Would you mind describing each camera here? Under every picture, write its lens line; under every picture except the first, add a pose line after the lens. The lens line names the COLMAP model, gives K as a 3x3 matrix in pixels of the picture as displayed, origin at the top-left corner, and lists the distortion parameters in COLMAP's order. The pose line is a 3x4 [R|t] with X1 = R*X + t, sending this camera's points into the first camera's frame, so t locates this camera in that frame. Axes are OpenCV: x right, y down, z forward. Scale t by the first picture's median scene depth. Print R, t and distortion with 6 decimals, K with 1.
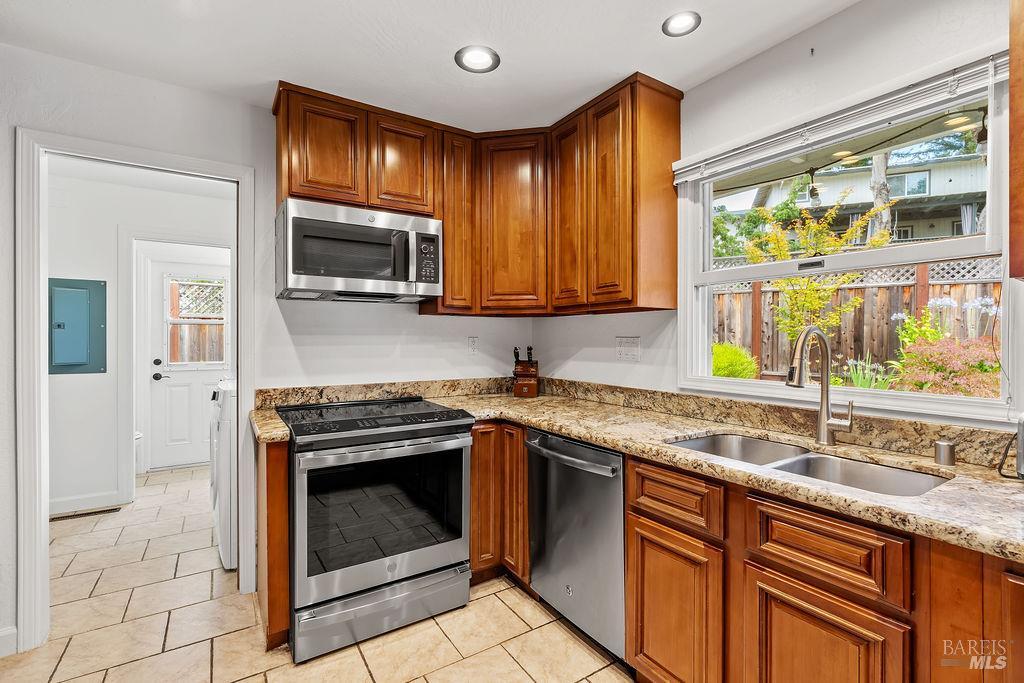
lens RADIAL K [[459.9, 0, 510.9], [0, 459.9, 341.9], [0, 0, 1]] dist [-0.007835, 0.004120]
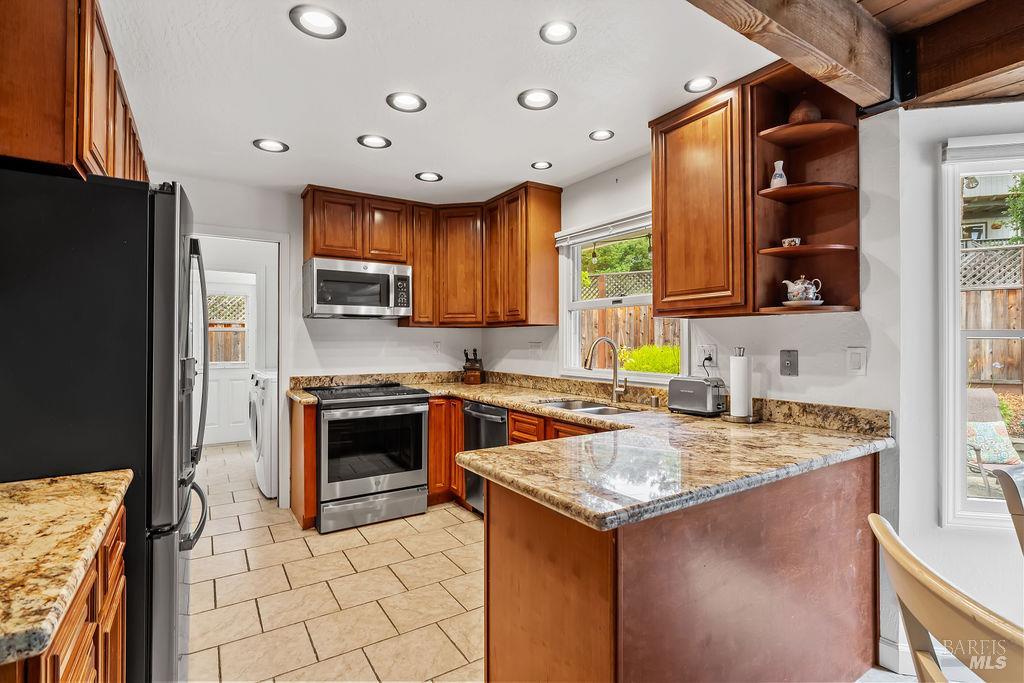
lens RADIAL K [[482.1, 0, 509.4], [0, 482.1, 339.2], [0, 0, 1]] dist [-0.005300, 0.001074]
pose [[0.999999, -0.000880, 0.000704, 0.181226], [0.000888, 0.999934, -0.011416, -0.003420], [-0.000694, 0.011416, 0.999935, -0.624433]]
